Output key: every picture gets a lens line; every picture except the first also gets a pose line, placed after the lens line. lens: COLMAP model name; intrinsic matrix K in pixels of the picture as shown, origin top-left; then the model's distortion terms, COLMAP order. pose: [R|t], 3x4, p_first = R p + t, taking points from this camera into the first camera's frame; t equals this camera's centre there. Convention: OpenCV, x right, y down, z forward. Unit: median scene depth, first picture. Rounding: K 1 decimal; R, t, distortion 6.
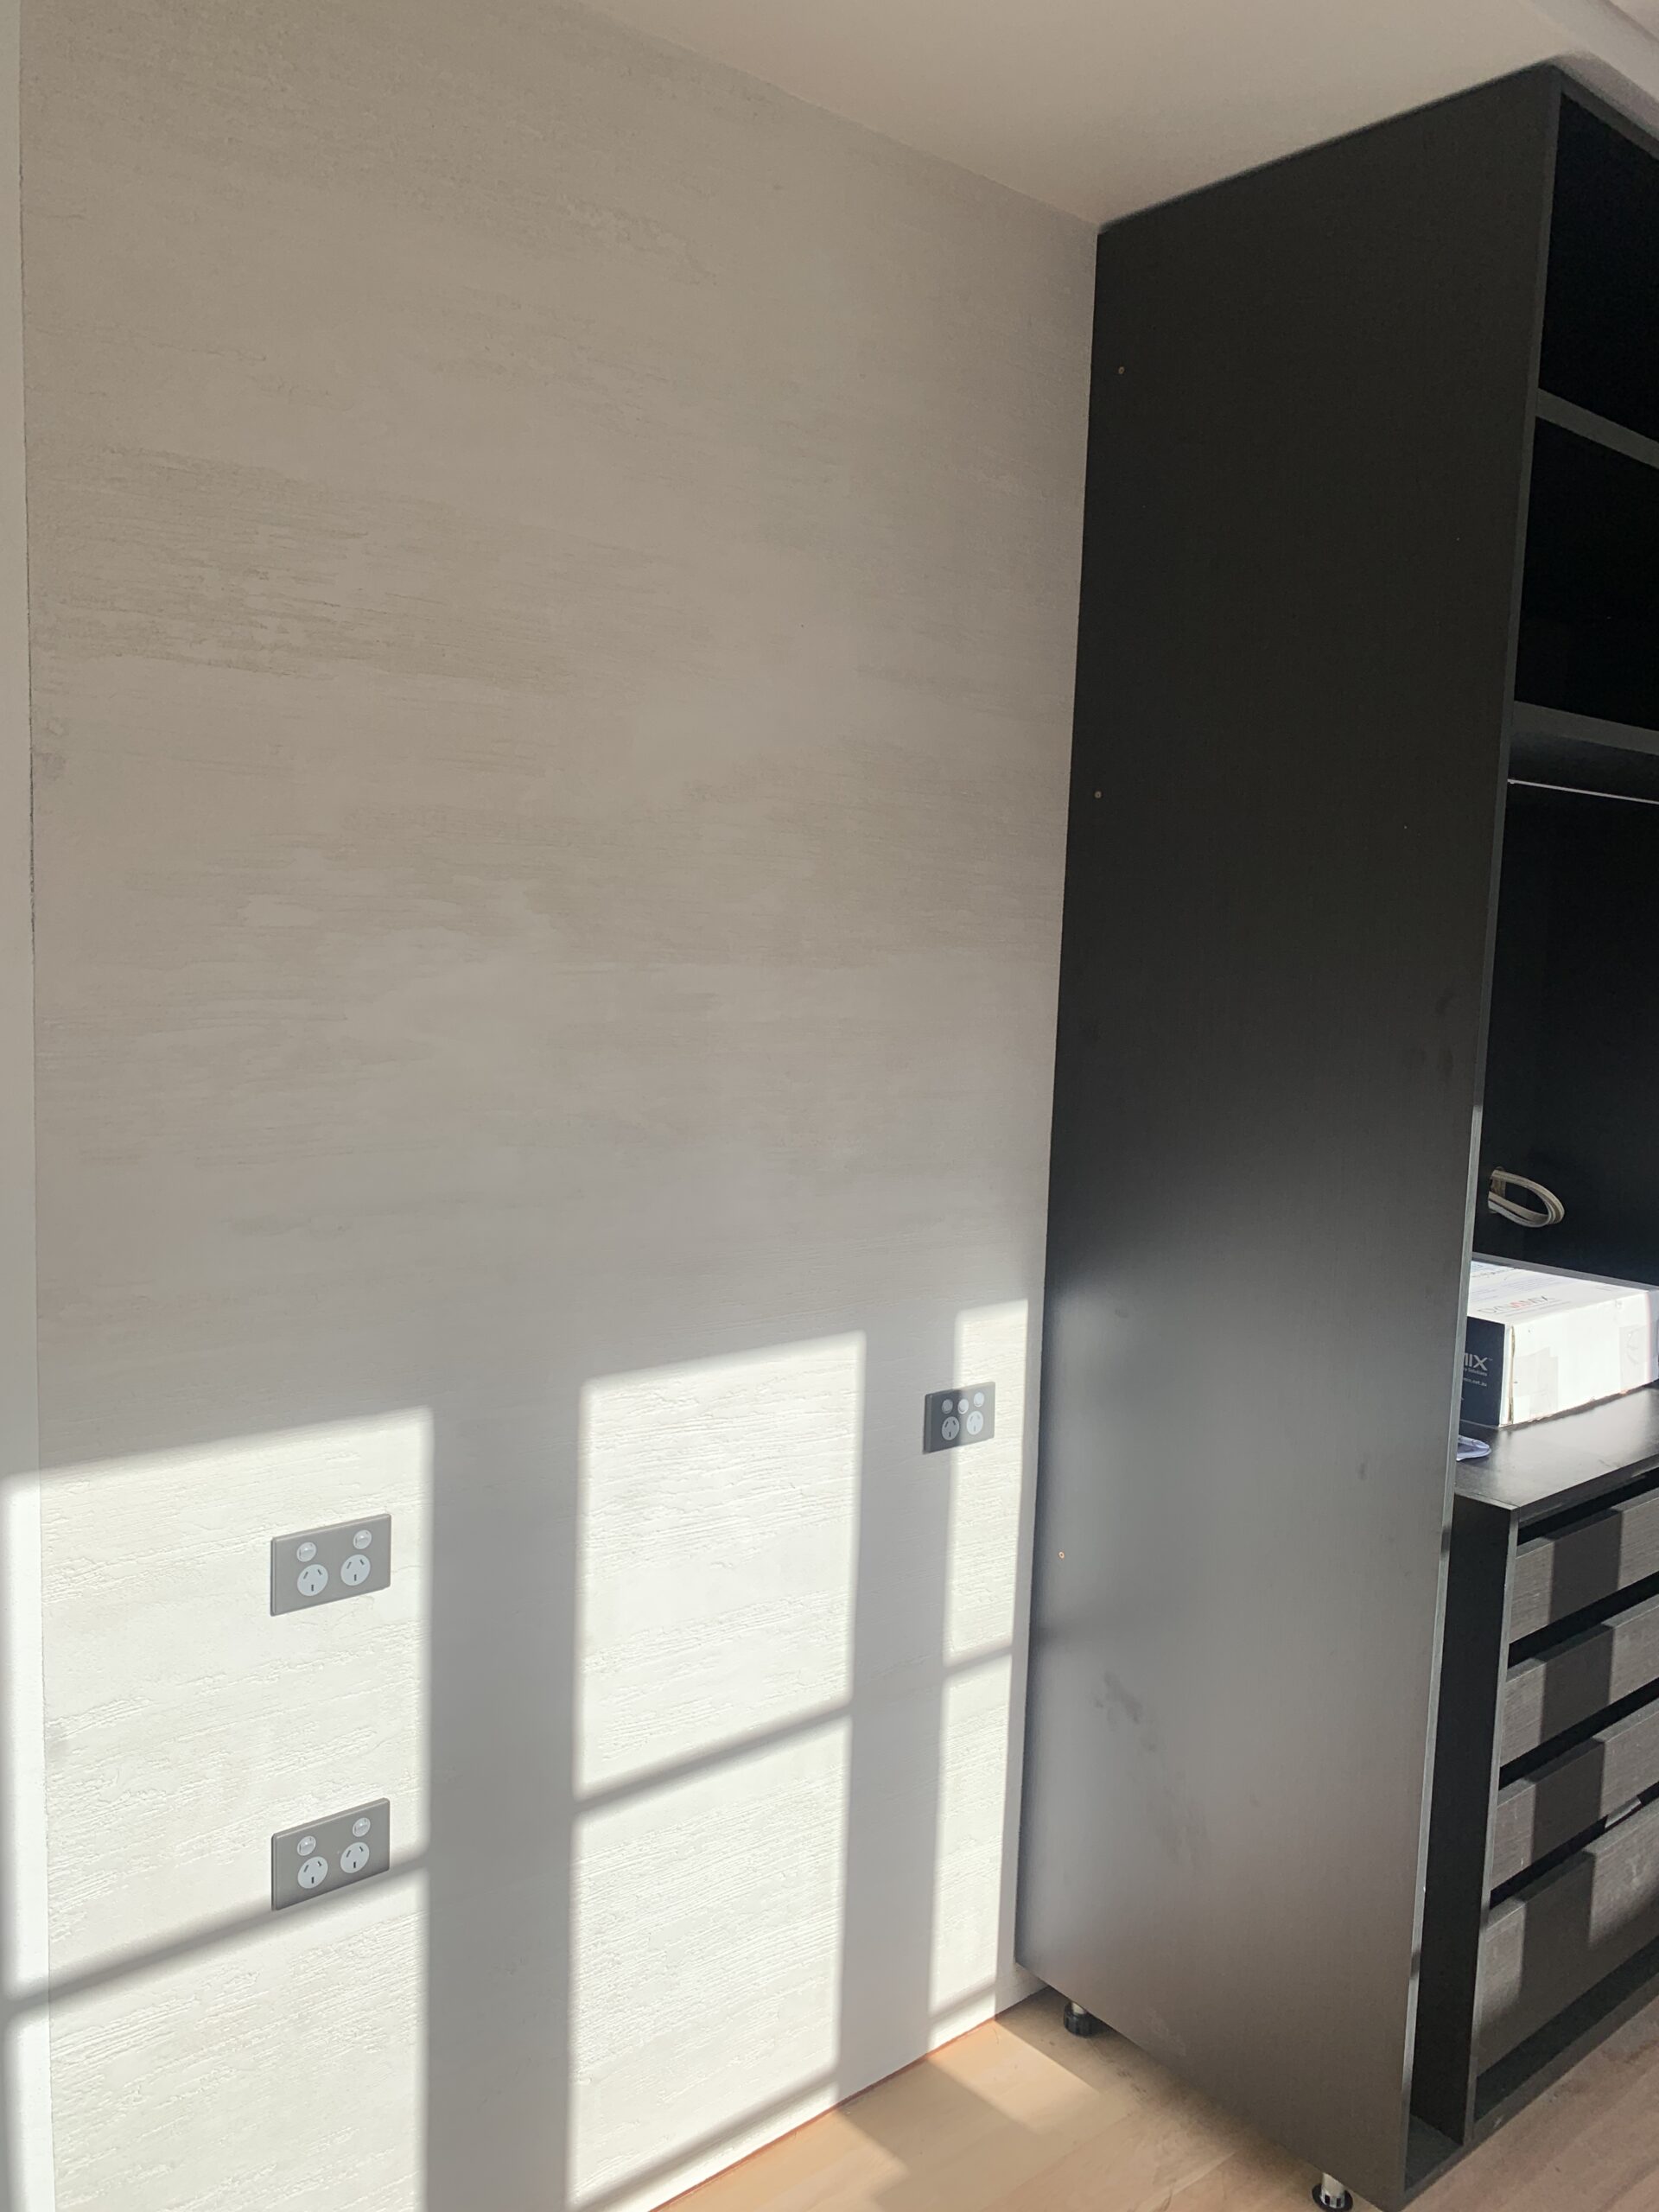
lens RADIAL K [[1695.4, 0, 838.4], [0, 1695.4, 1084.3], [0, 0, 1]] dist [0.022981, -0.030650]
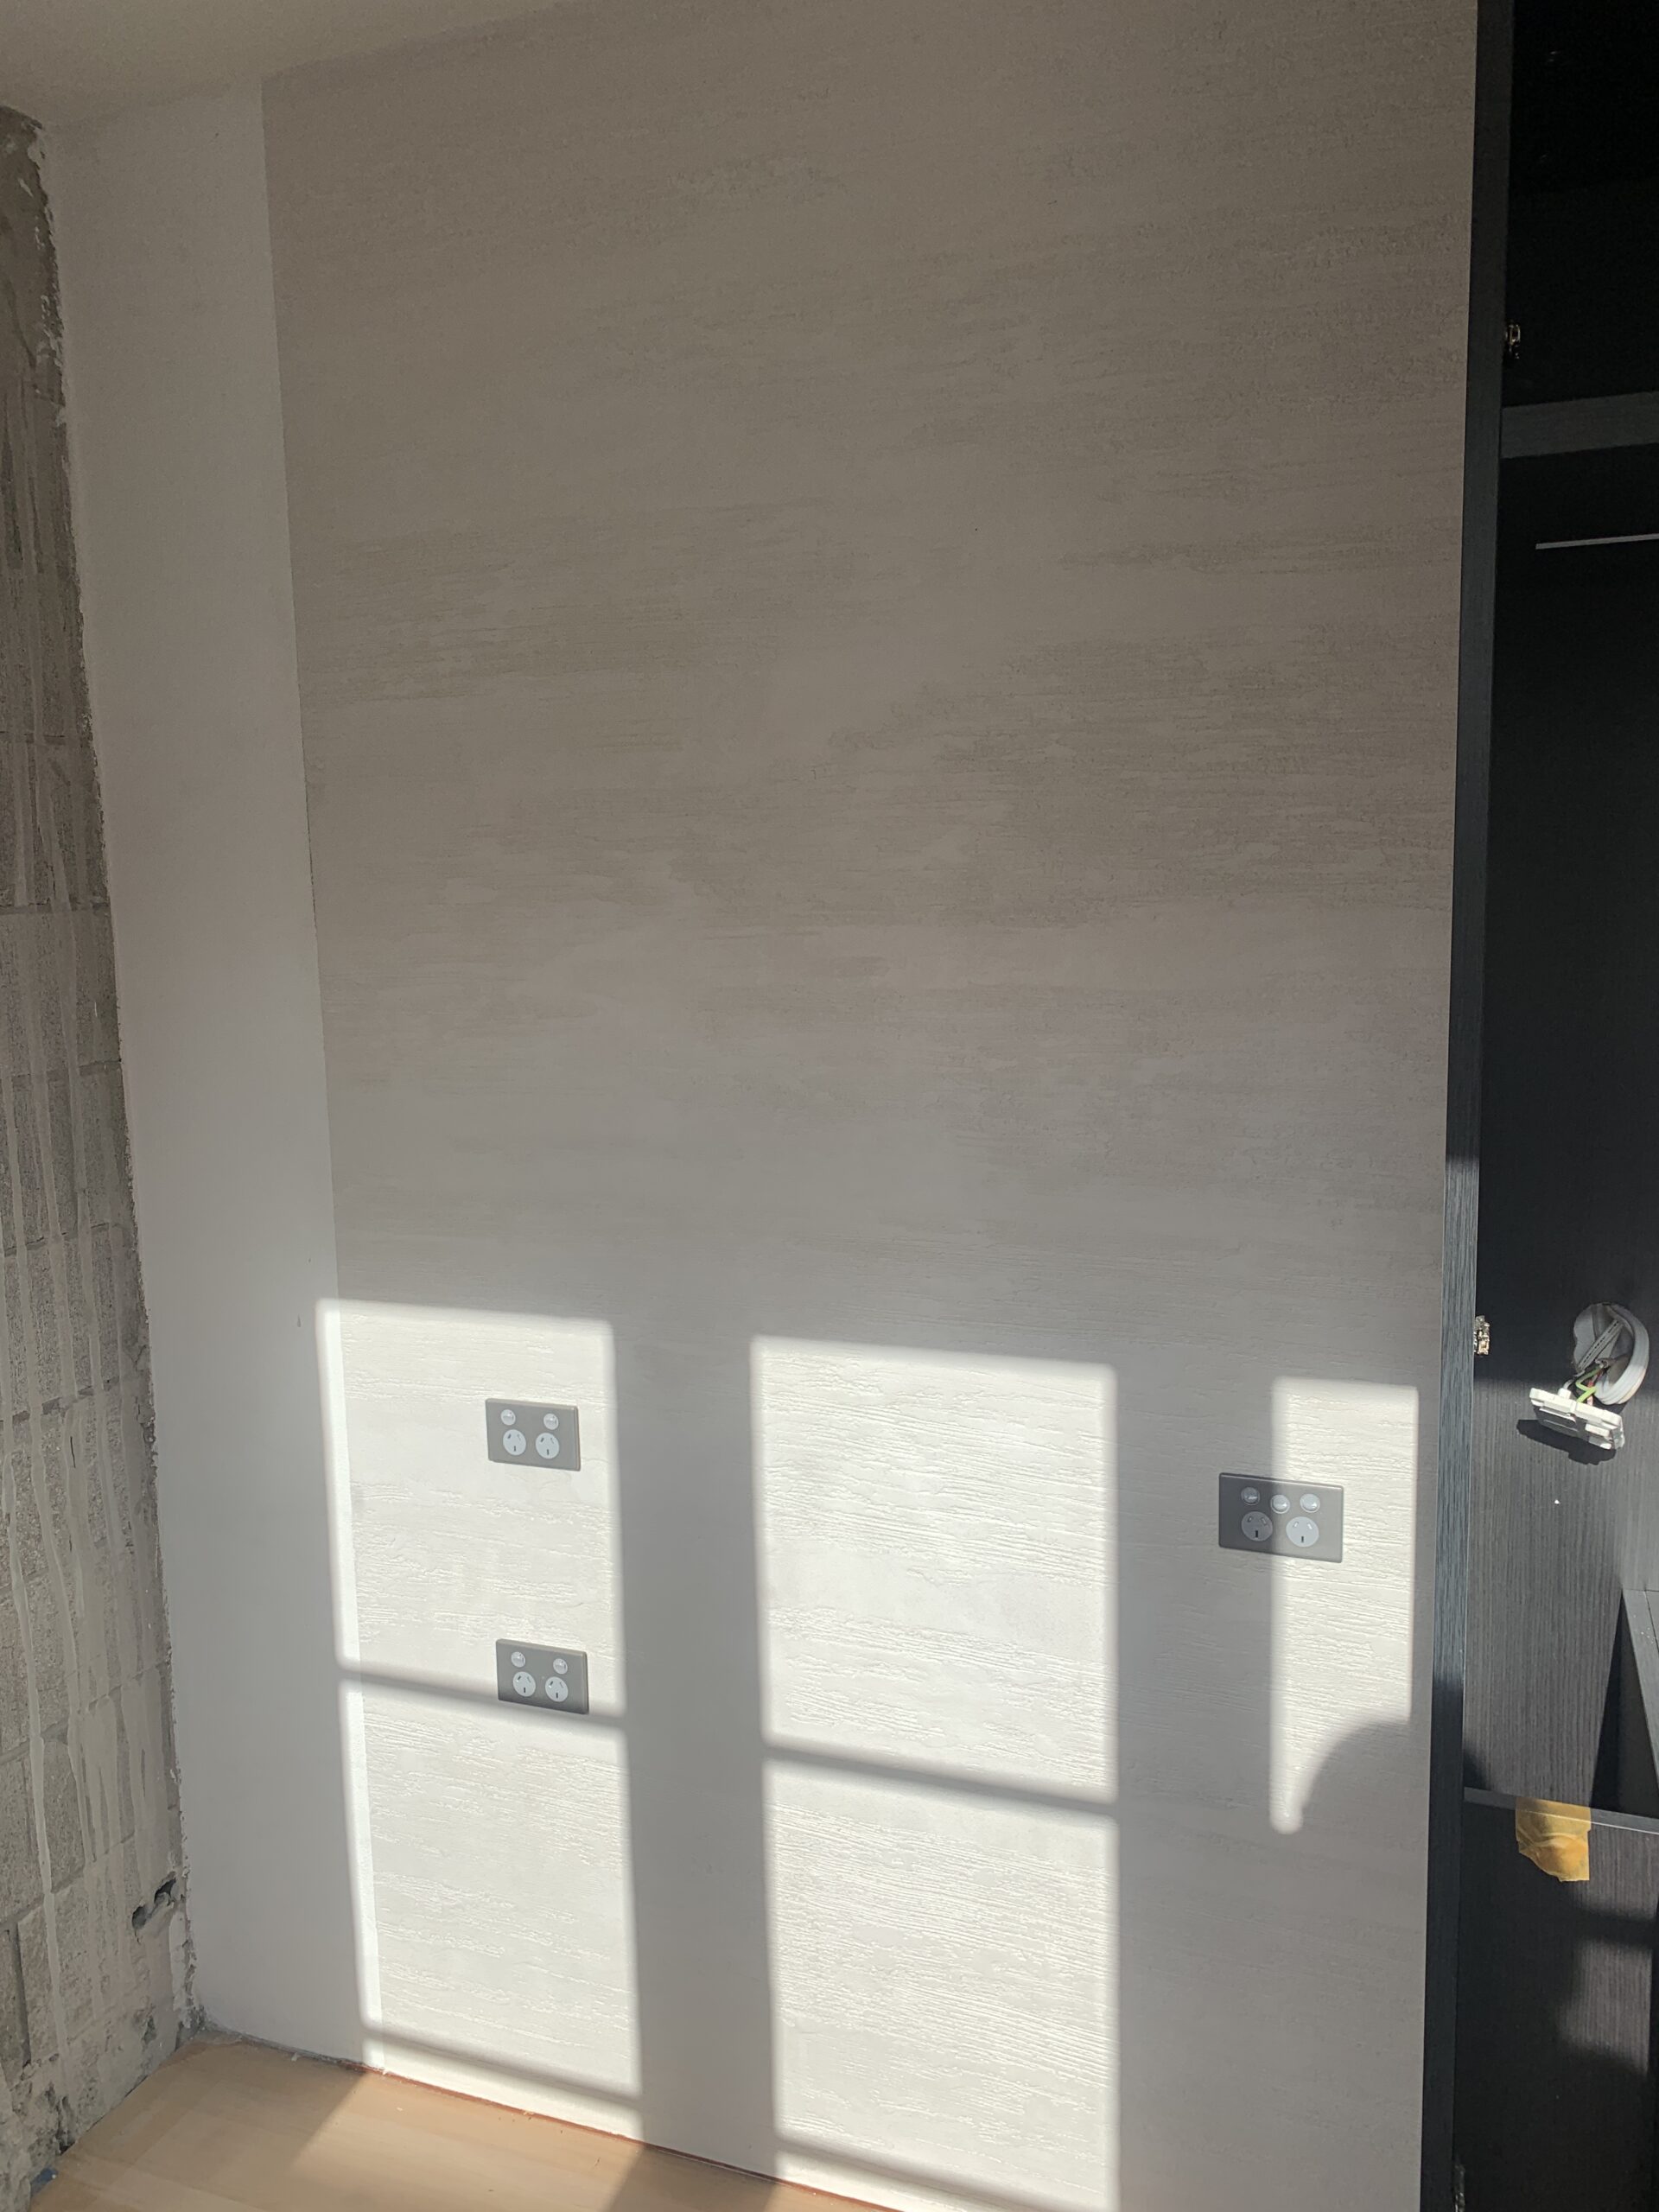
lens RADIAL K [[1525.3, 0, 724.0], [0, 1525.3, 1062.1], [0, 0, 1]] dist [0.038552, -0.037408]
pose [[0.504352, 0.064826, -0.861061, 0.655126], [-0.040988, 0.997851, 0.051116, -0.038562], [0.862525, 0.009513, 0.505925, 0.549213]]
